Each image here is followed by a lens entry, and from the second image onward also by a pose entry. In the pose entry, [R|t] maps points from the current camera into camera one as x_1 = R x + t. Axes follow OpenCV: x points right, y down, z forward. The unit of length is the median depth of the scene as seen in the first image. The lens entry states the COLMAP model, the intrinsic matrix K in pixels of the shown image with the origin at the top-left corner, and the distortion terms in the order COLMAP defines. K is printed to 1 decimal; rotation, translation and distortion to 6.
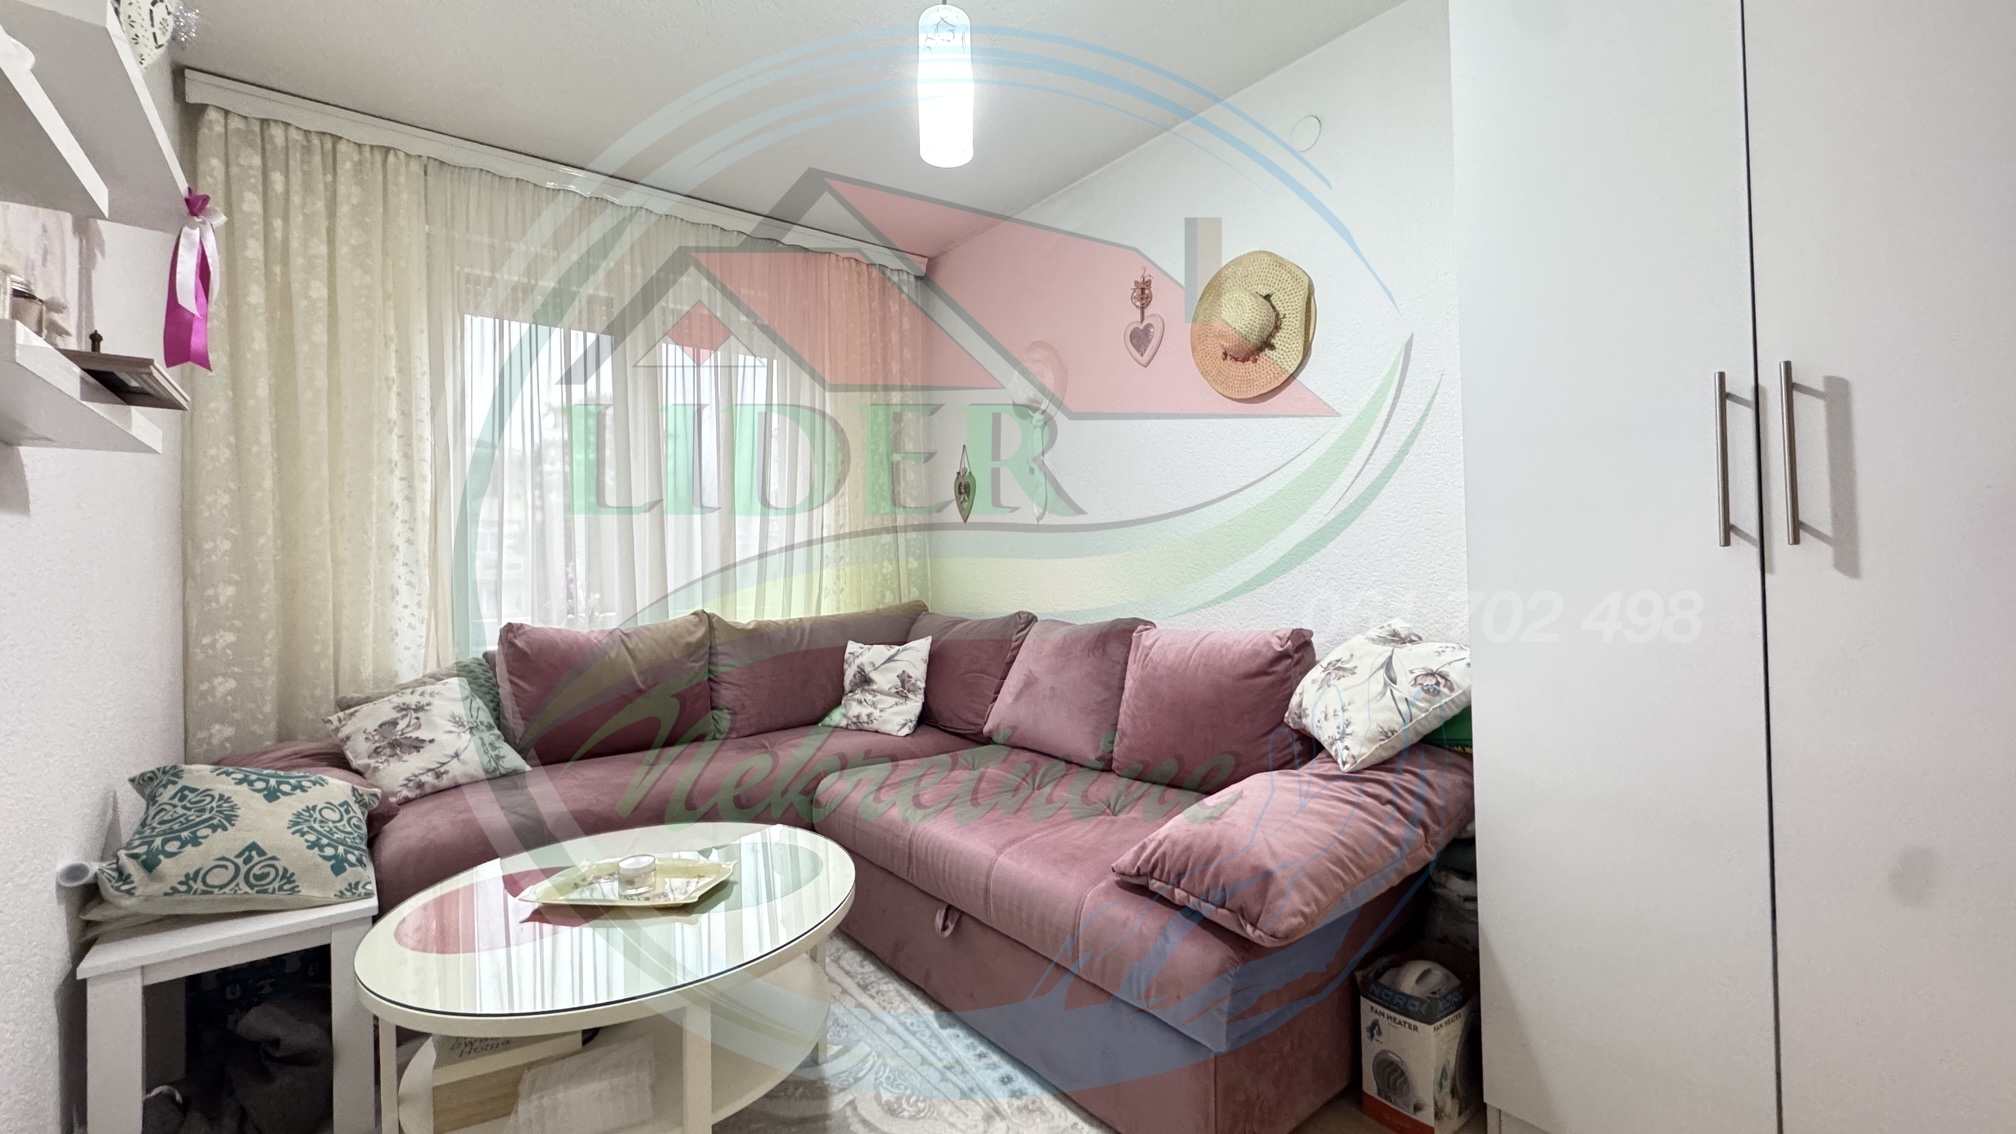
lens RADIAL K [[799.1, 0, 1005.8], [0, 799.1, 562.2], [0, 0, 1]] dist [-0.008422, -0.000406]
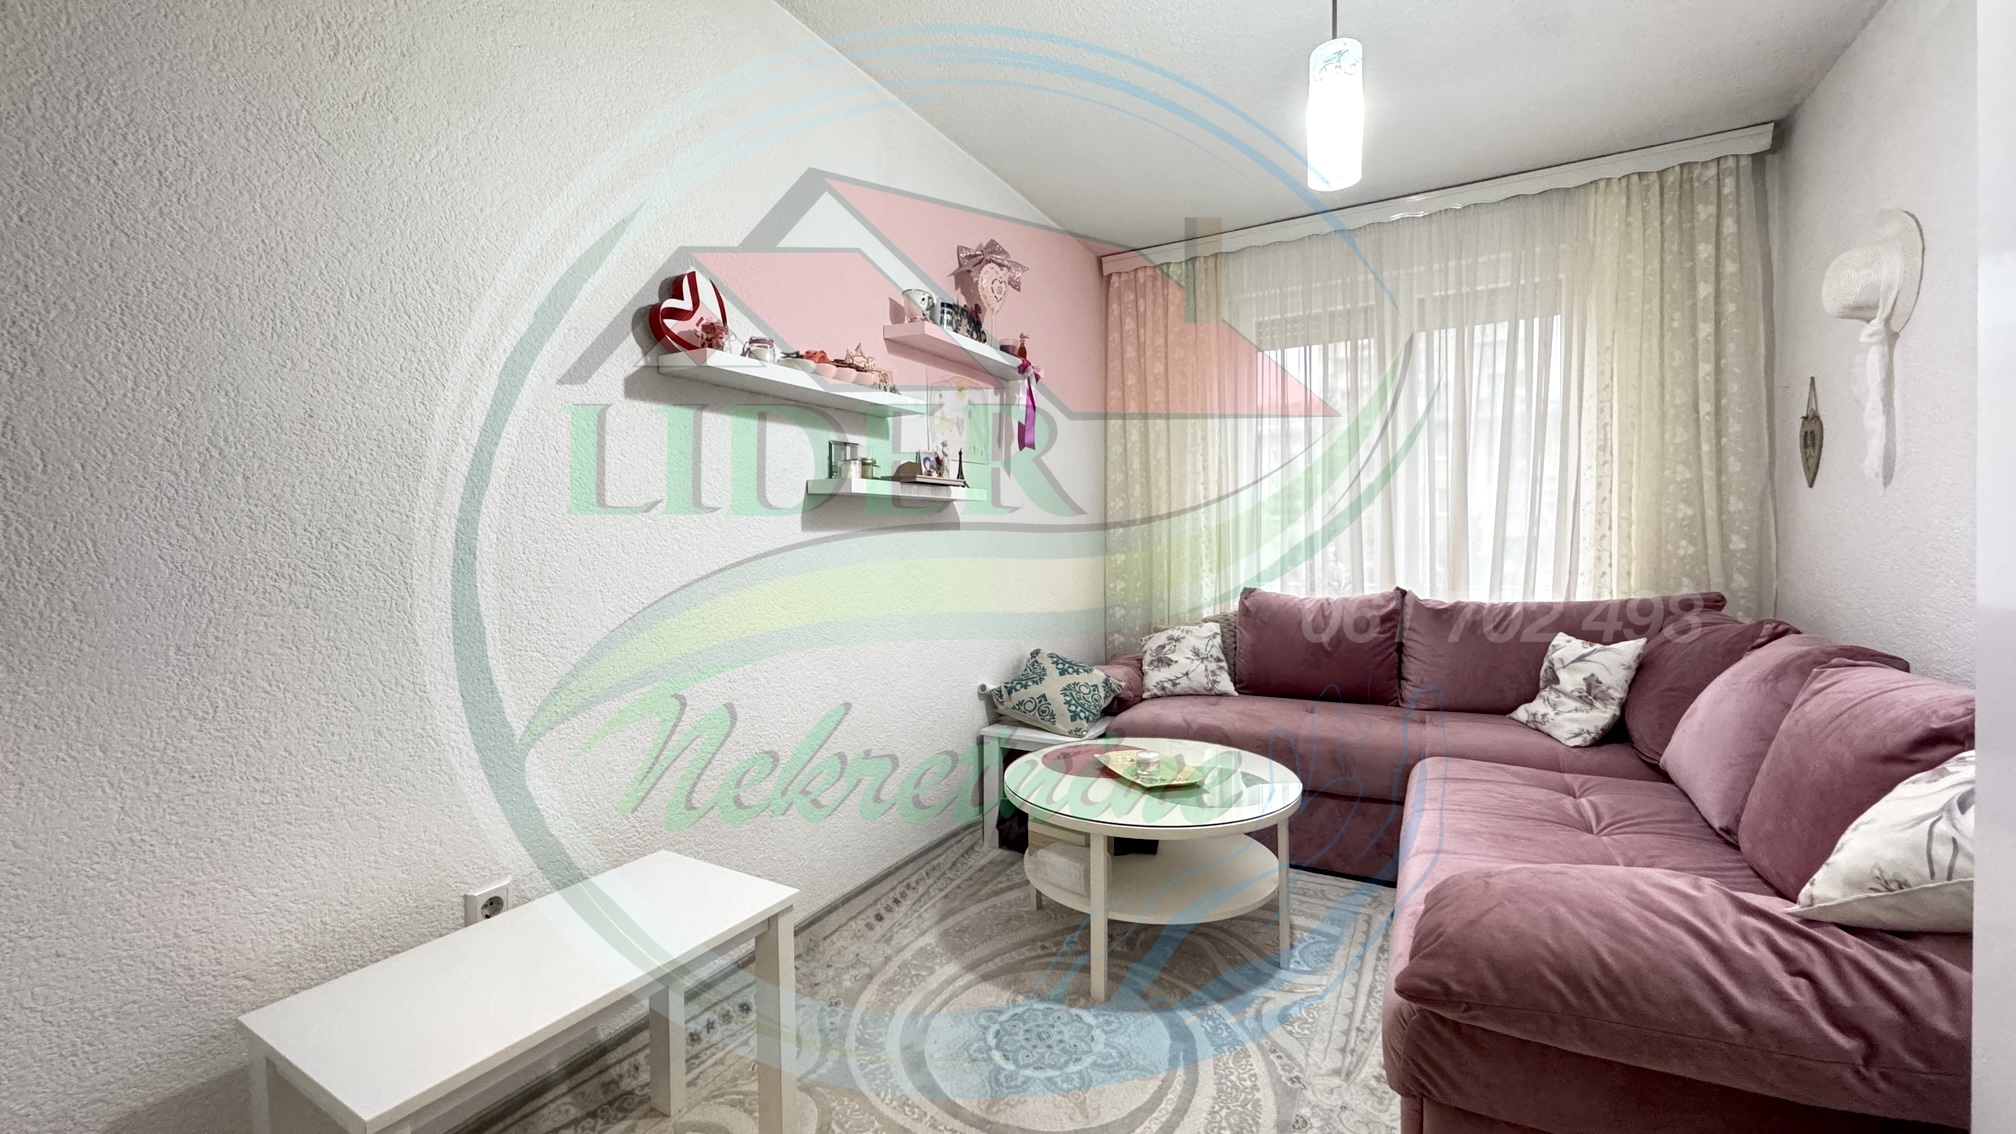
lens RADIAL K [[799.1, 0, 1007.1], [0, 799.1, 555.4], [0, 0, 1]] dist [-0.008422, -0.000406]
pose [[0.378972, 0.033591, -0.924798, 0.511237], [0.010675, 0.999116, 0.040664, -0.040200], [0.925347, -0.025283, 0.378278, 0.117606]]
